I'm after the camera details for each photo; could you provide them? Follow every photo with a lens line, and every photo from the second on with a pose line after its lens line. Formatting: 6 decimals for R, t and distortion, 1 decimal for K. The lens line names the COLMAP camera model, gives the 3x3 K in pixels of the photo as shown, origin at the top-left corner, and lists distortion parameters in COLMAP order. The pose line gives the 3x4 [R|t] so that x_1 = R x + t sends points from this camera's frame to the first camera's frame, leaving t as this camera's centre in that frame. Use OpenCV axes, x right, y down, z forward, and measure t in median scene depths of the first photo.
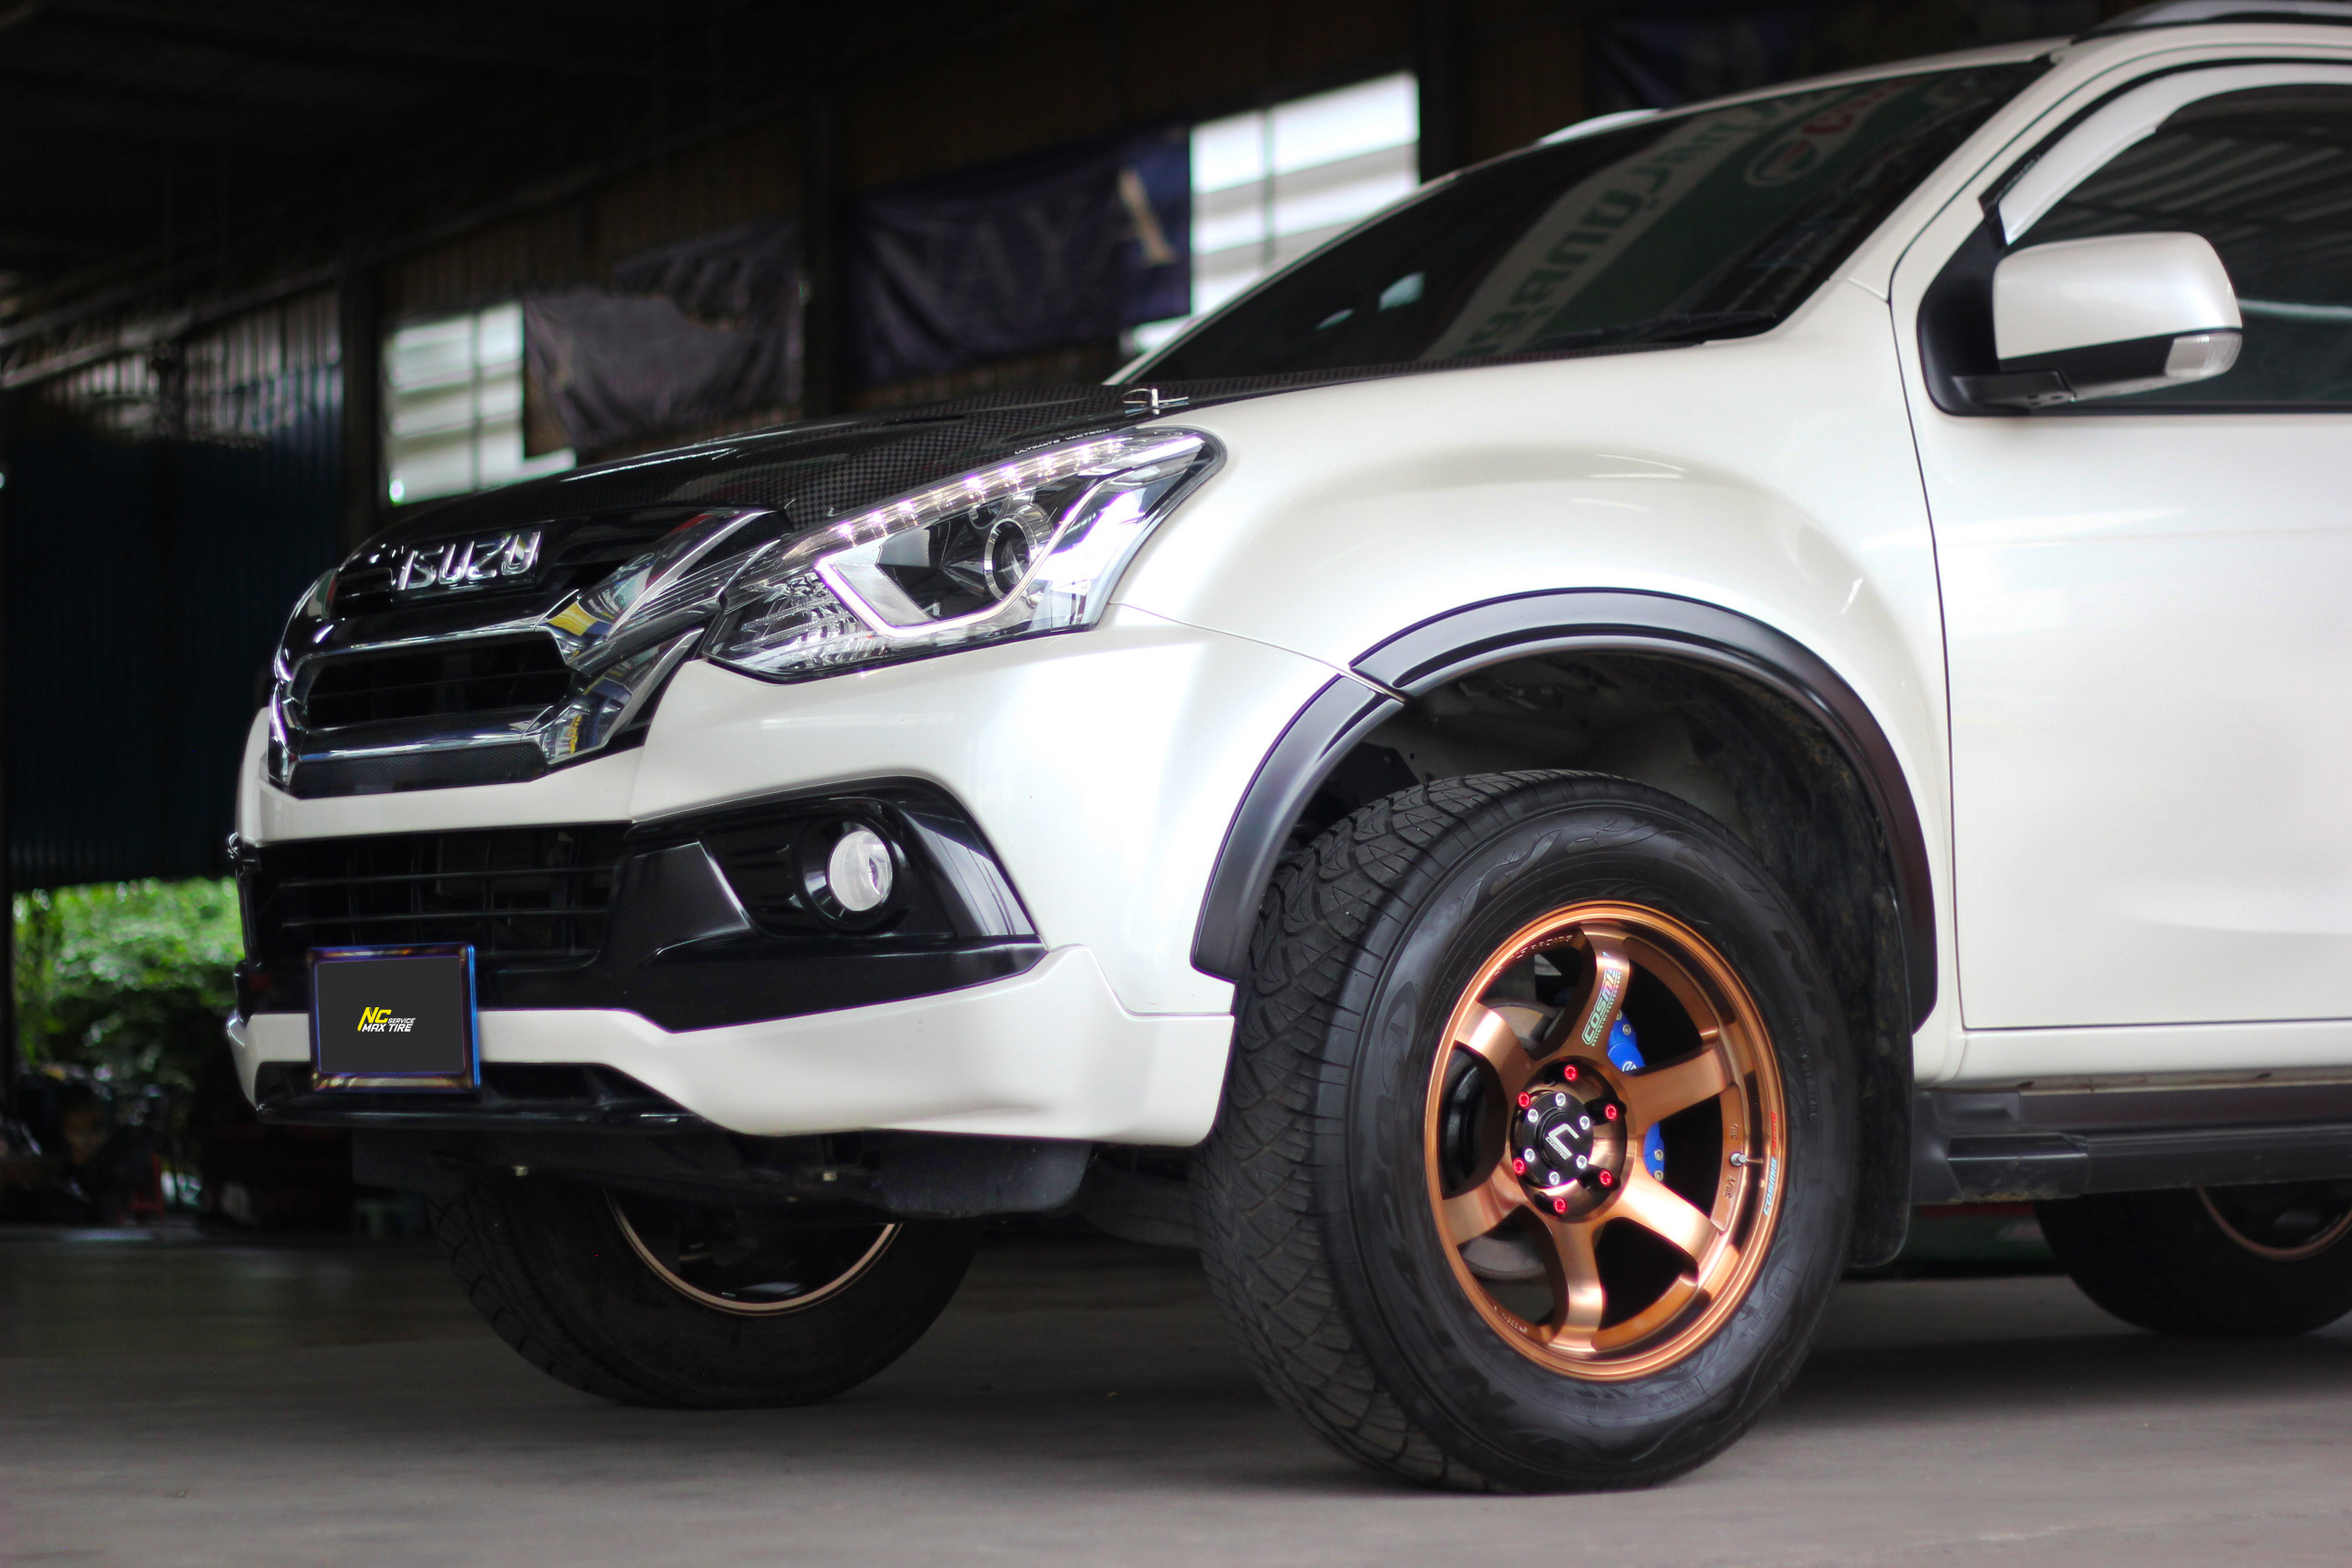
lens RADIAL K [[5734.2, 0, 1176.0], [0, 5734.2, 784.0], [0, 0, 1]] dist [-0.098031, -0.784768]
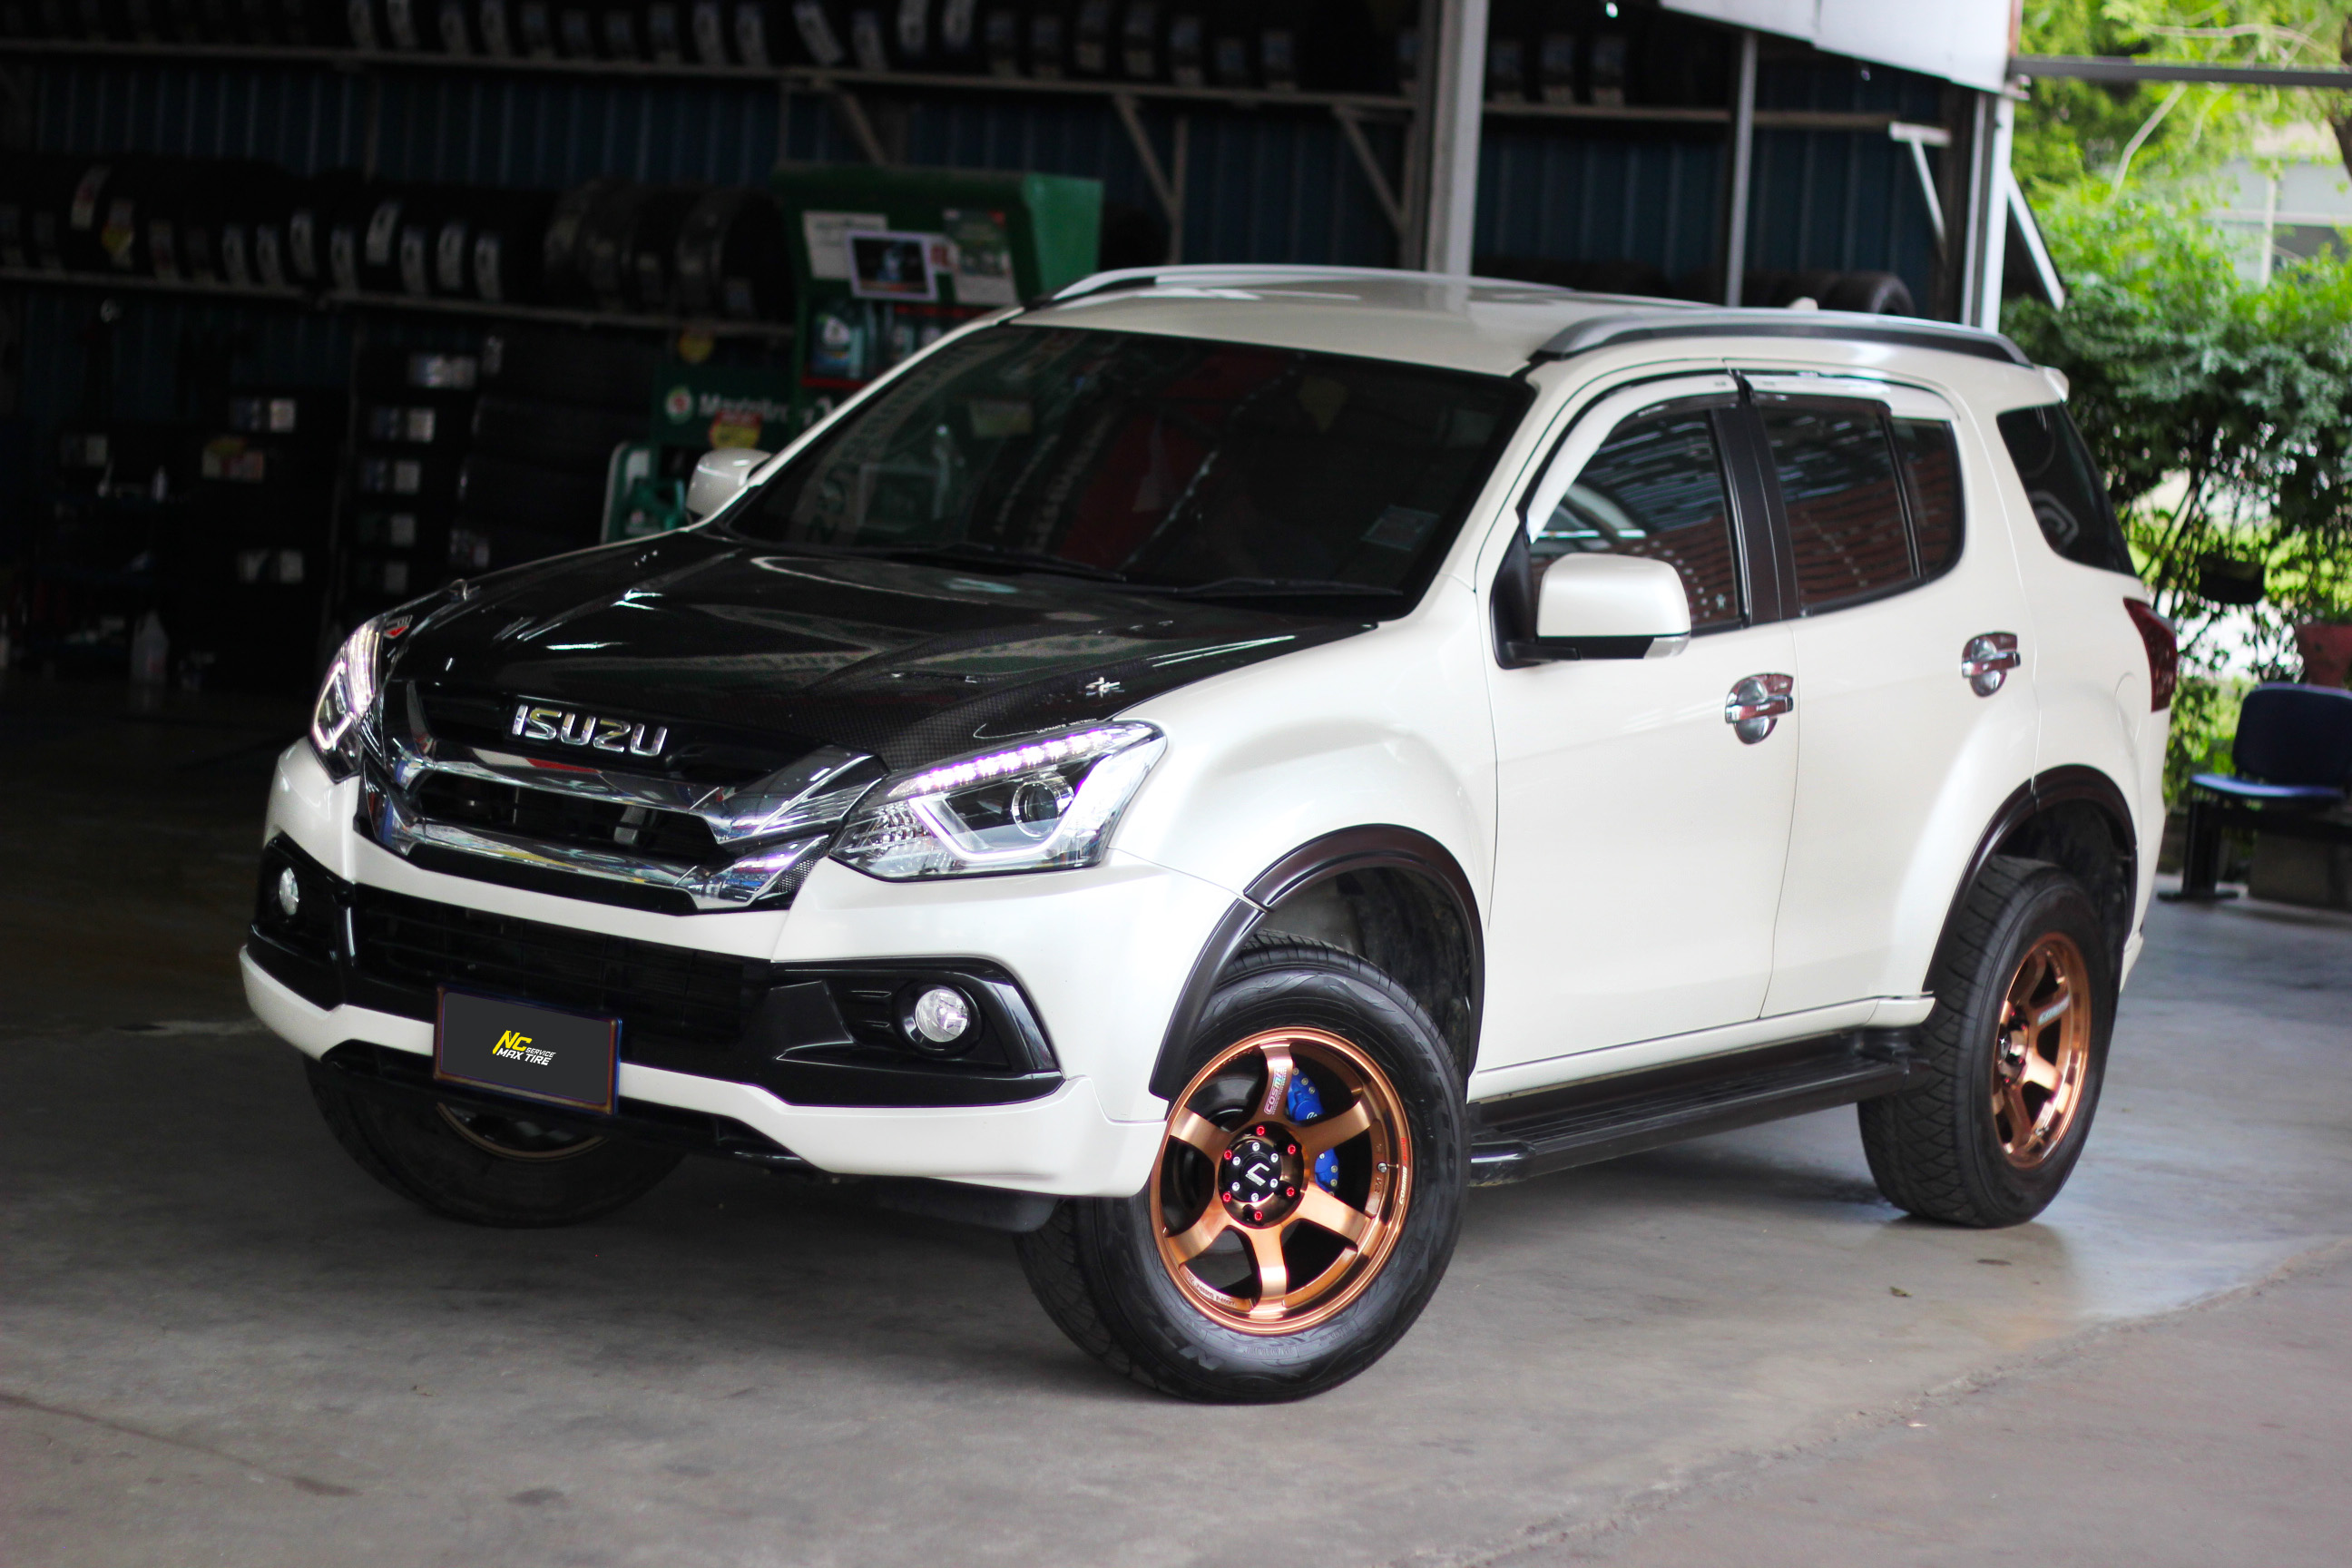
lens RADIAL K [[5536.5, 0, 1250.9], [0, 5536.5, 826.7], [0, 0, 1]] dist [0.030685, -0.716083]
pose [[0.928717, 0.057333, 0.366329, -0.495293], [-0.115393, 0.983602, 0.138604, -0.235544], [-0.352375, -0.170996, 0.920104, -0.353479]]
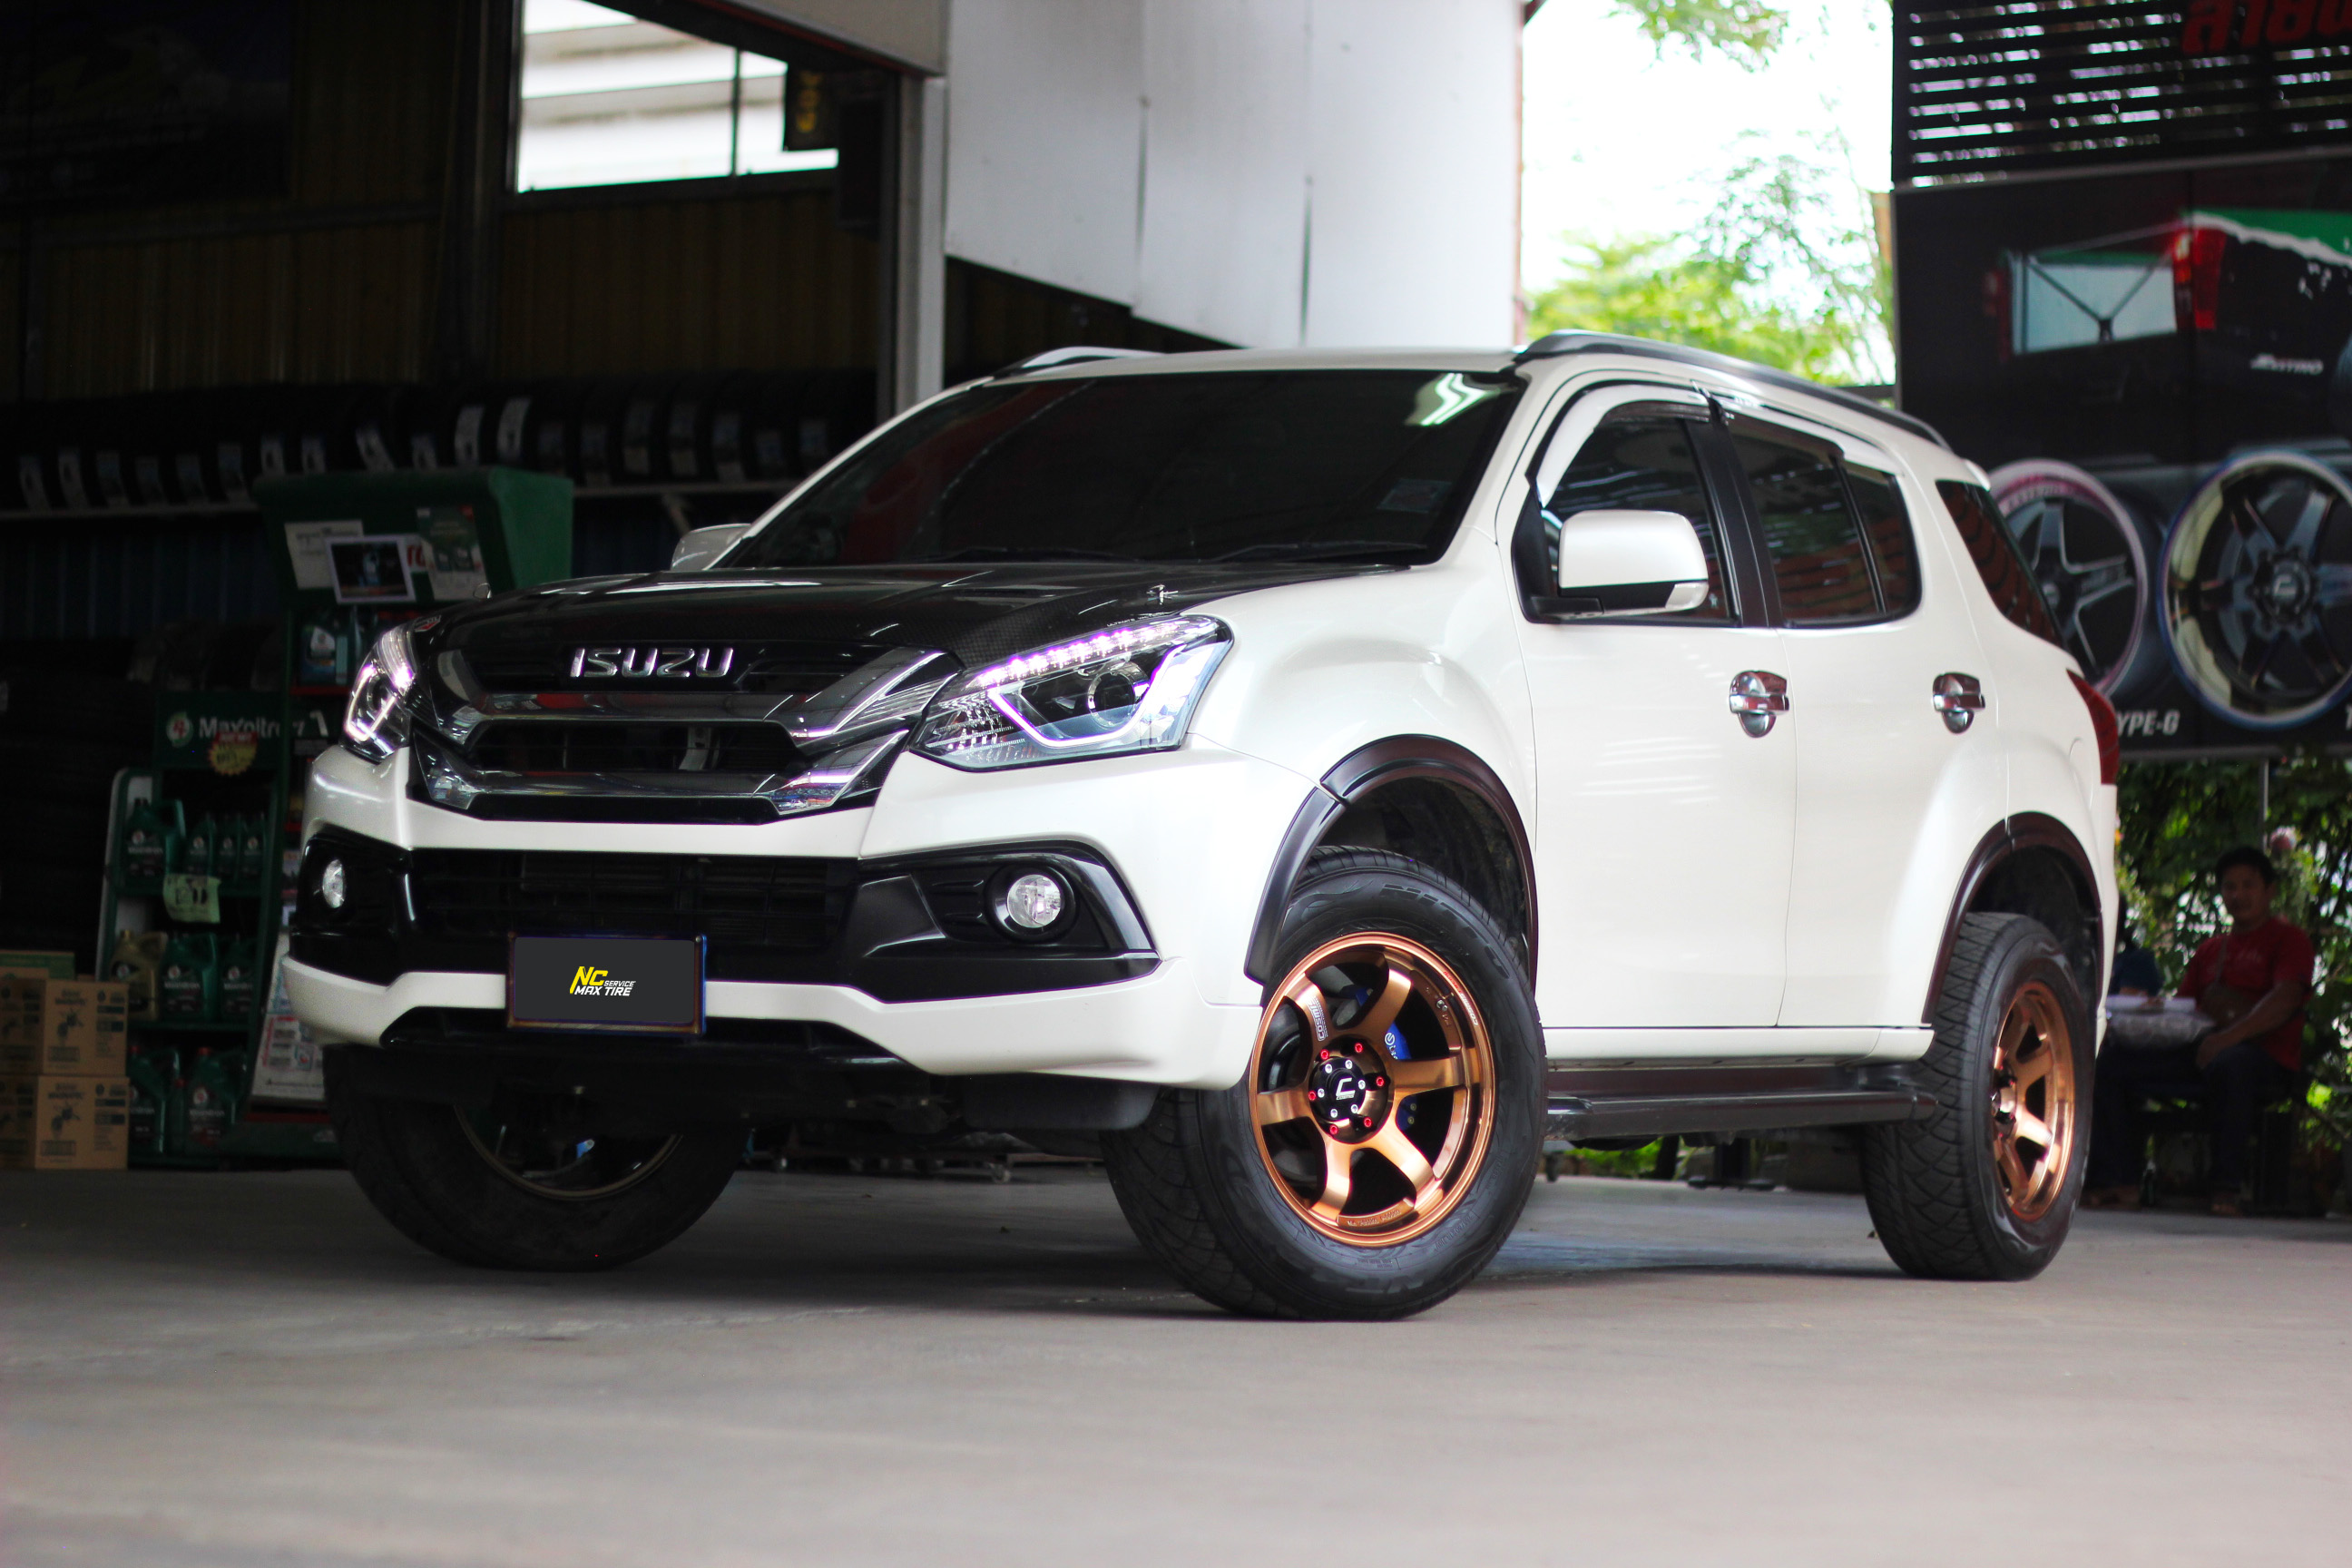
lens RADIAL K [[5536.5, 0, 1250.9], [0, 5536.5, 826.7], [0, 0, 1]] dist [0.030685, -0.716083]
pose [[0.908770, 0.050861, 0.414187, -0.578035], [-0.057146, 0.998362, 0.002789, -0.011182], [-0.413367, -0.026203, 0.910187, -0.329188]]
